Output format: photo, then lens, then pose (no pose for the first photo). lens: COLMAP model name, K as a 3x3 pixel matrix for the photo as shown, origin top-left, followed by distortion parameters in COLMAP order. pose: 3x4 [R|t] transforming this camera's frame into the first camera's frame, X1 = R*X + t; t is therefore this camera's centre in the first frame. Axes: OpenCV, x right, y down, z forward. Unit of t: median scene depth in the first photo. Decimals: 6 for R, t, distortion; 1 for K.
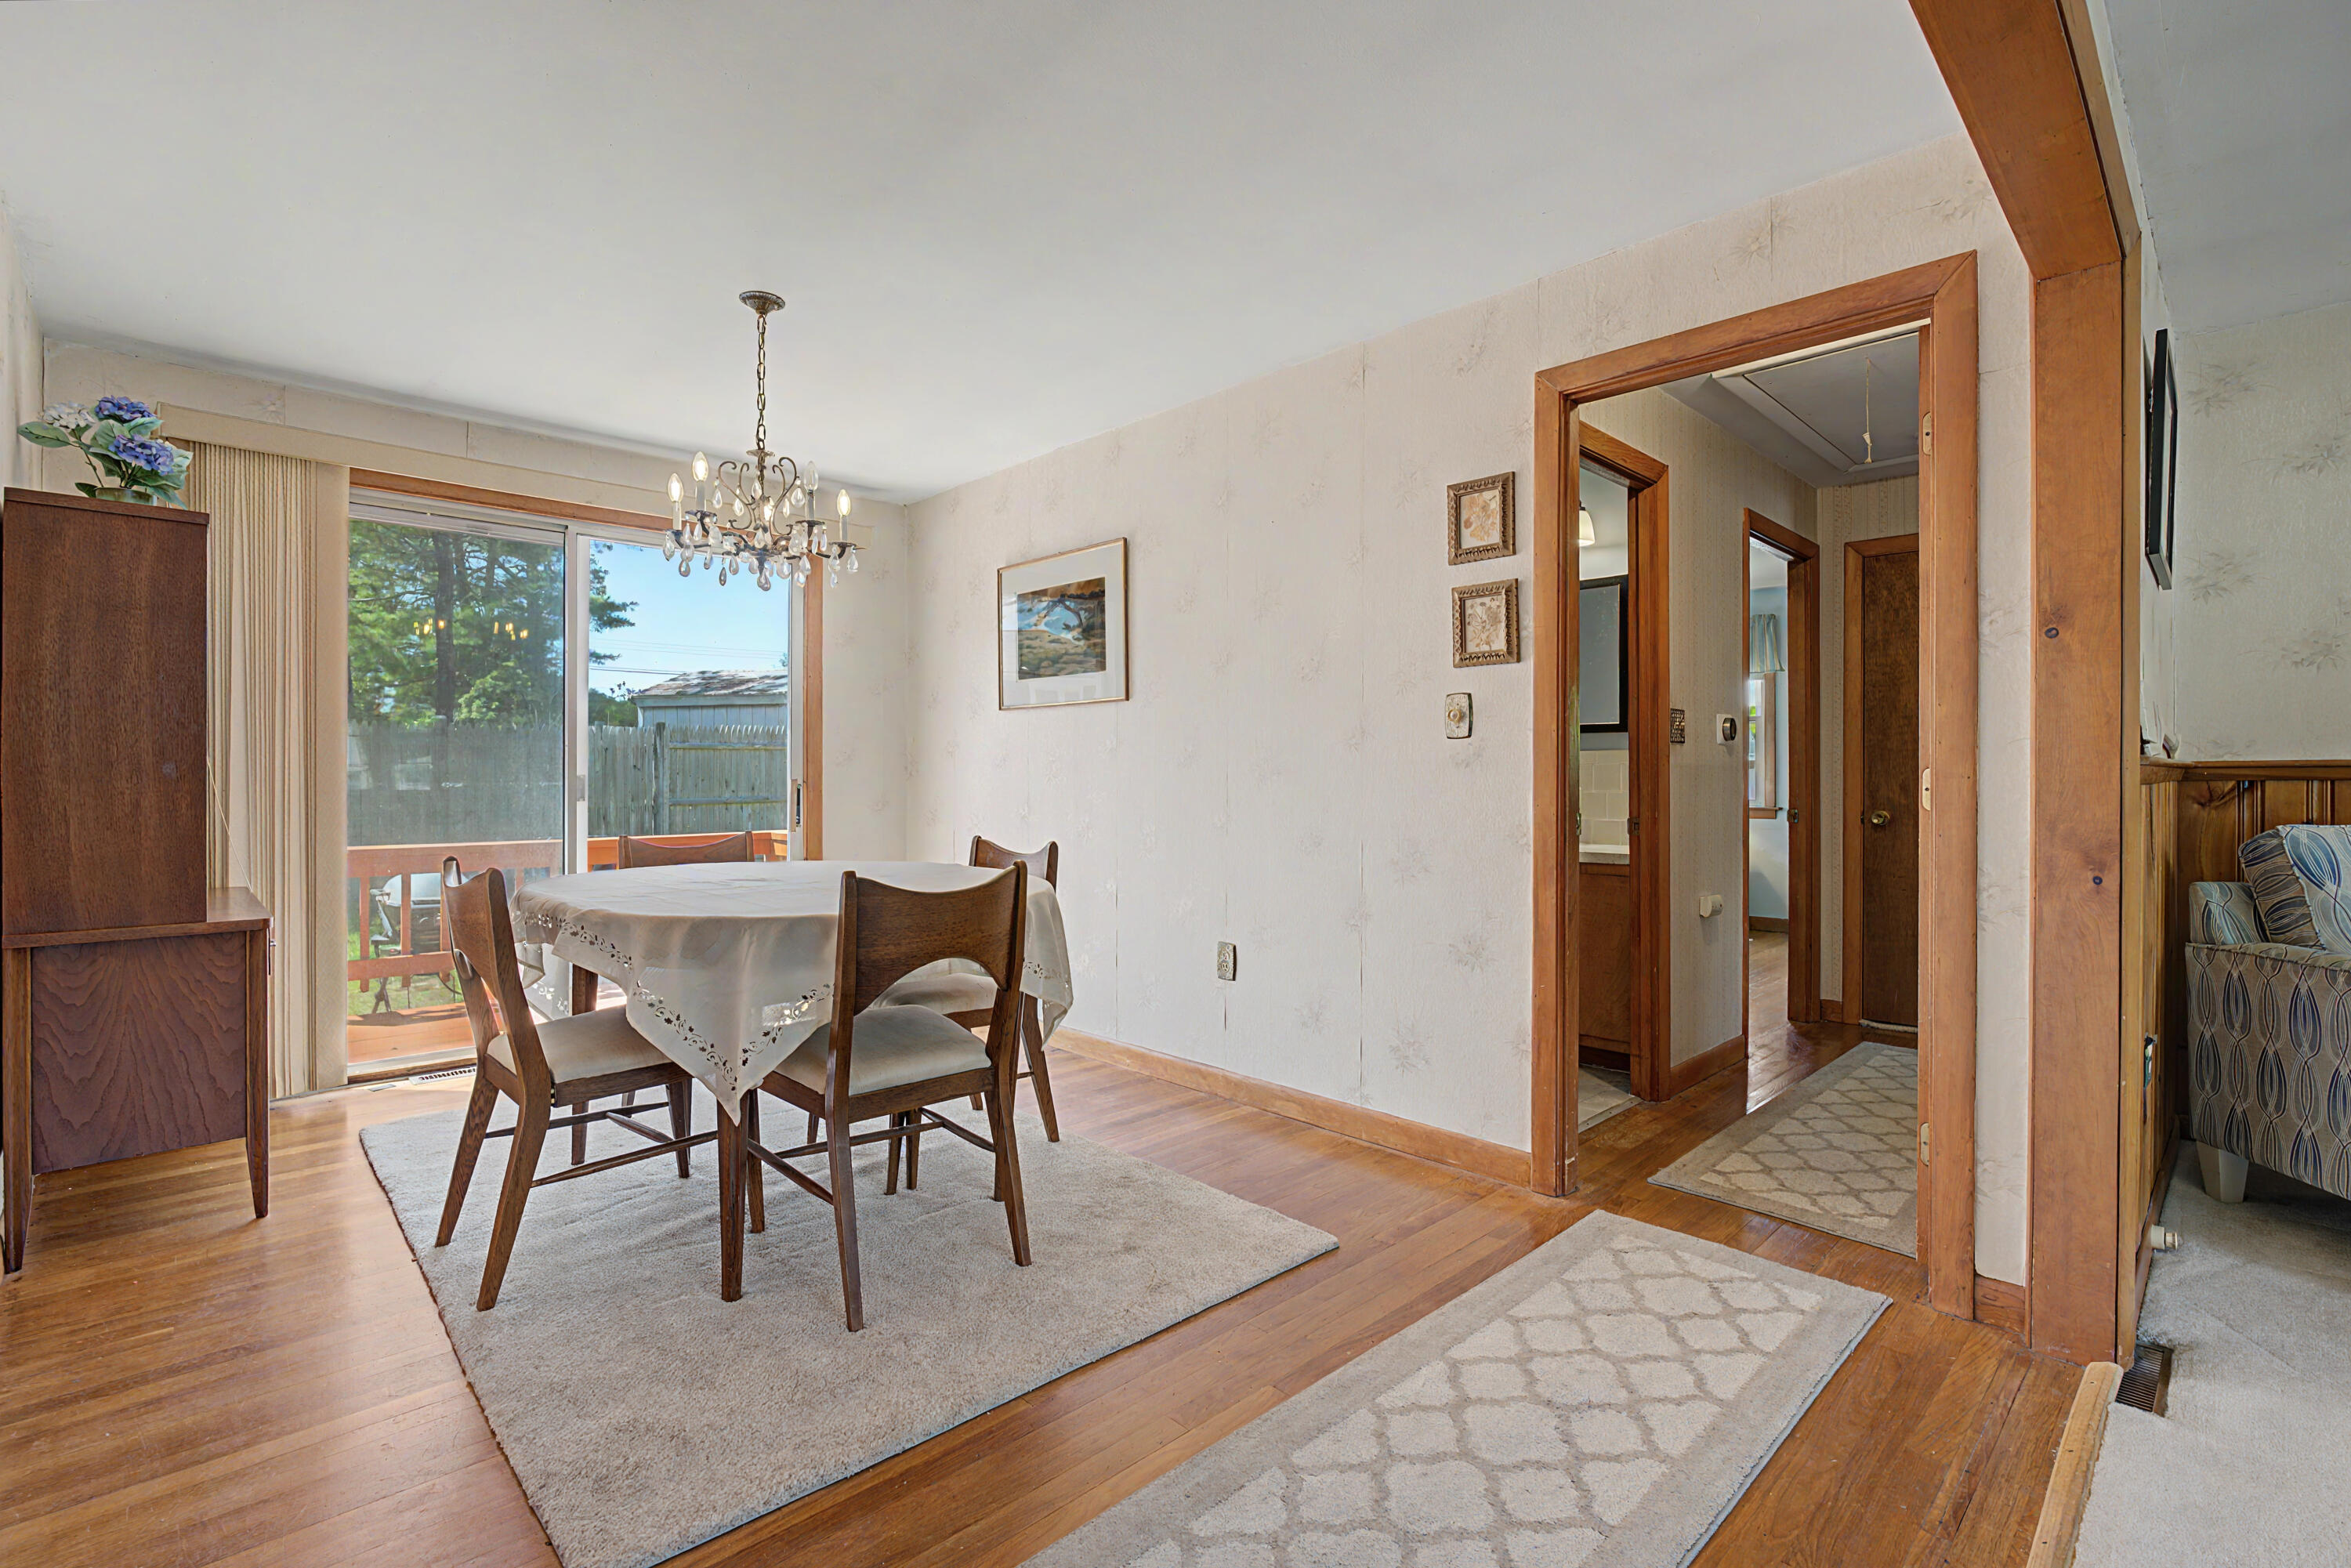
lens RADIAL K [[1060.8, 0, 1179.6], [0, 1060.8, 776.2], [0, 0, 1]] dist [-0.002592, -0.000340]
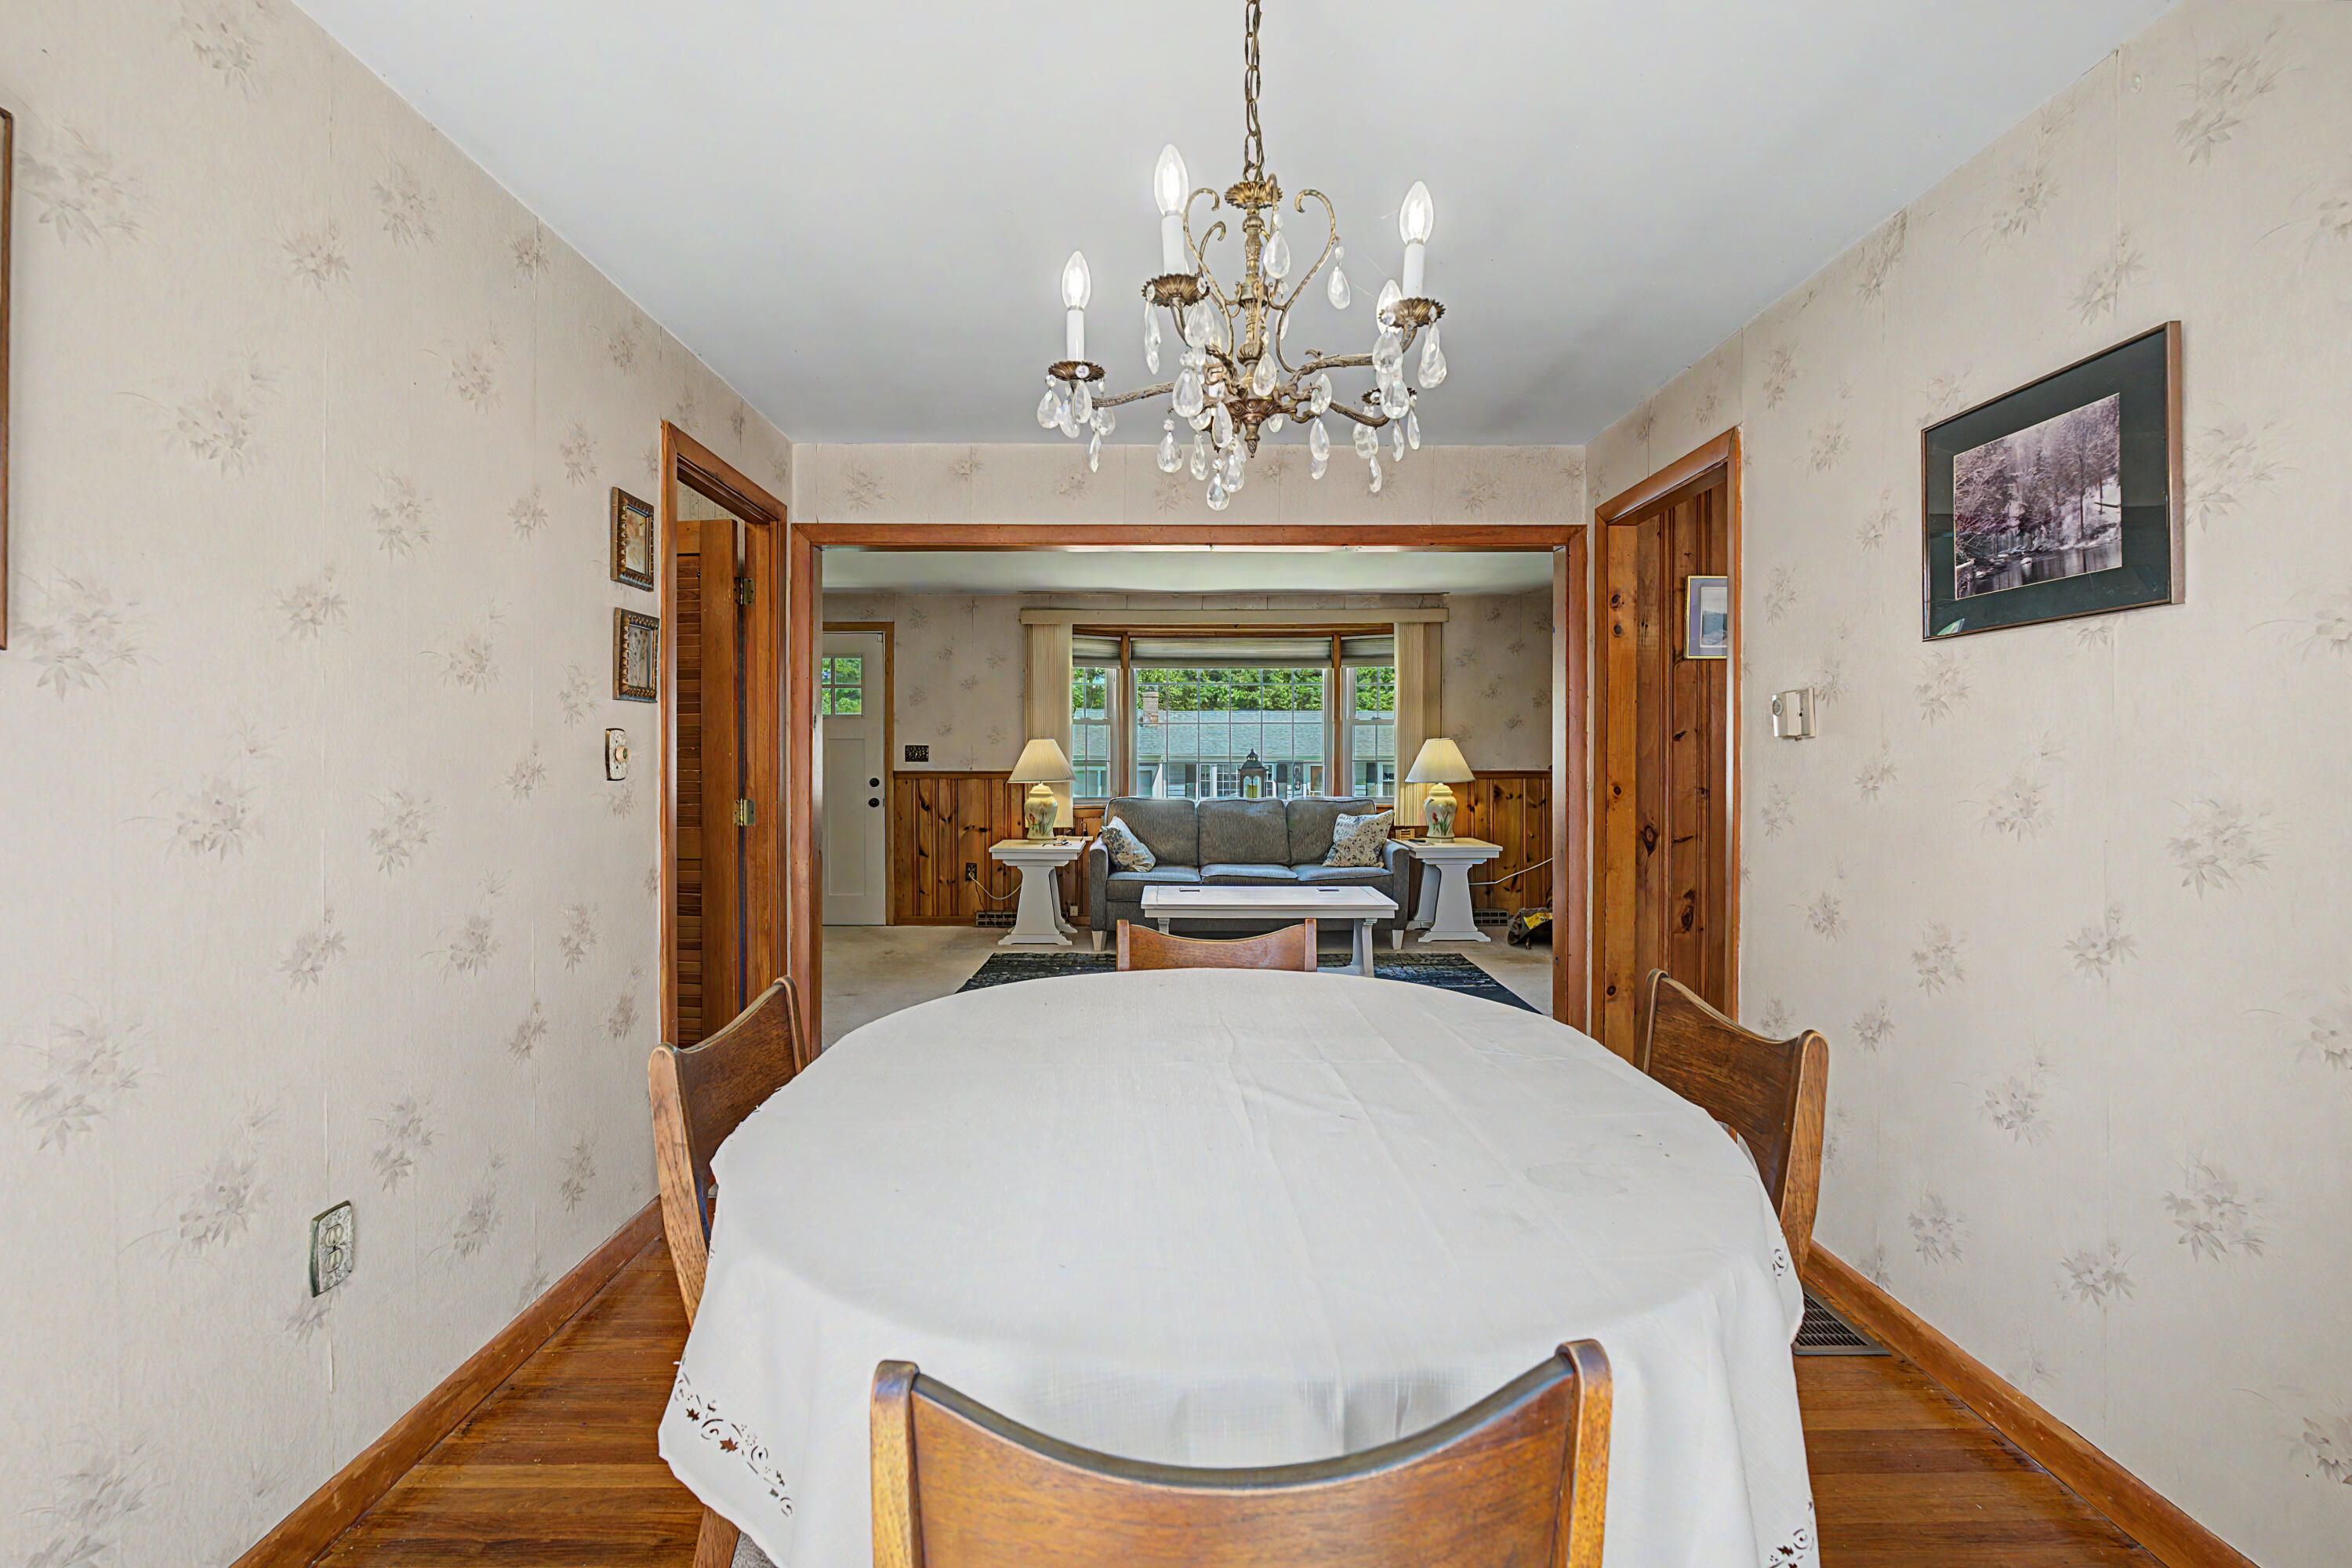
lens RADIAL K [[1057.3, 0, 1174.4], [0, 1057.3, 768.2], [0, 0, 1]] dist [-0.006594, 0.000056]
pose [[-0.724600, -0.006946, 0.689135, -0.709010], [-0.001959, 0.999966, 0.008019, -0.055575], [-0.689167, 0.004461, -0.724589, 1.386558]]
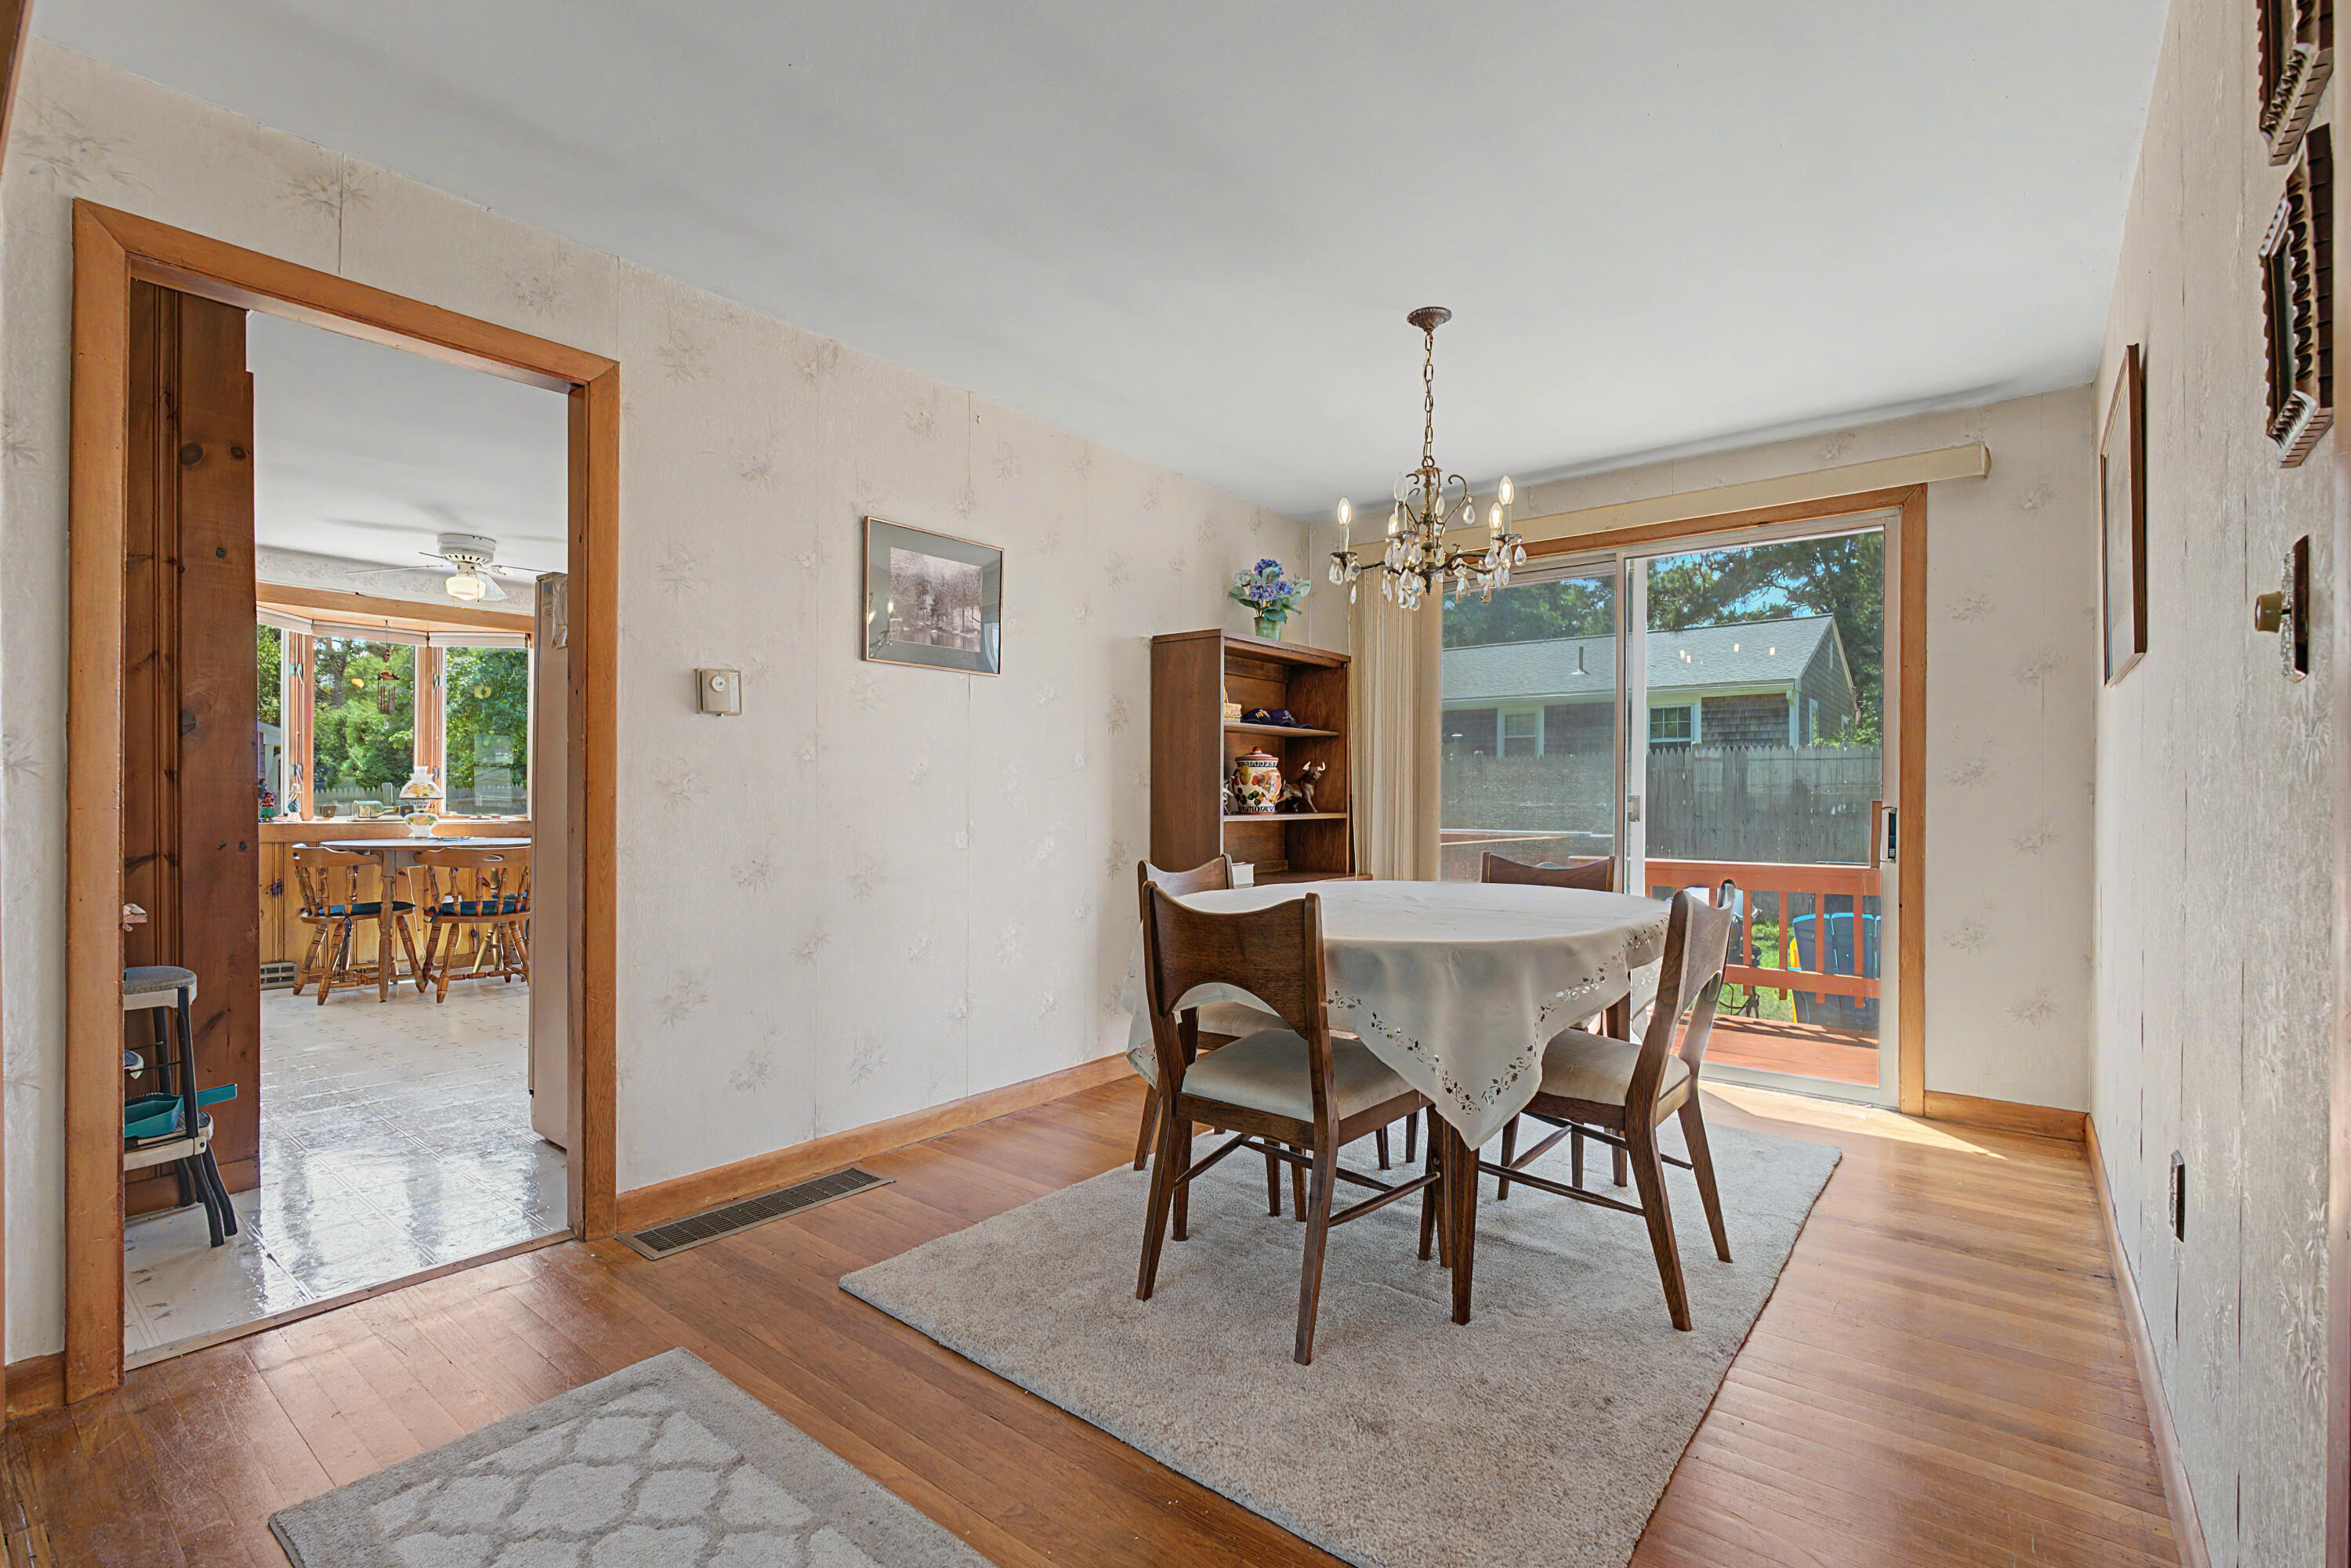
lens RADIAL K [[1206.2, 0, 1179.7], [0, 1206.2, 797.0], [0, 0, 1]] dist [-0.002835, 0.000202]
pose [[0.162013, 0.001435, -0.986788, 0.693780], [-0.004199, 0.999991, 0.000765, -0.001523], [0.986780, 0.004020, 0.162017, 0.609179]]
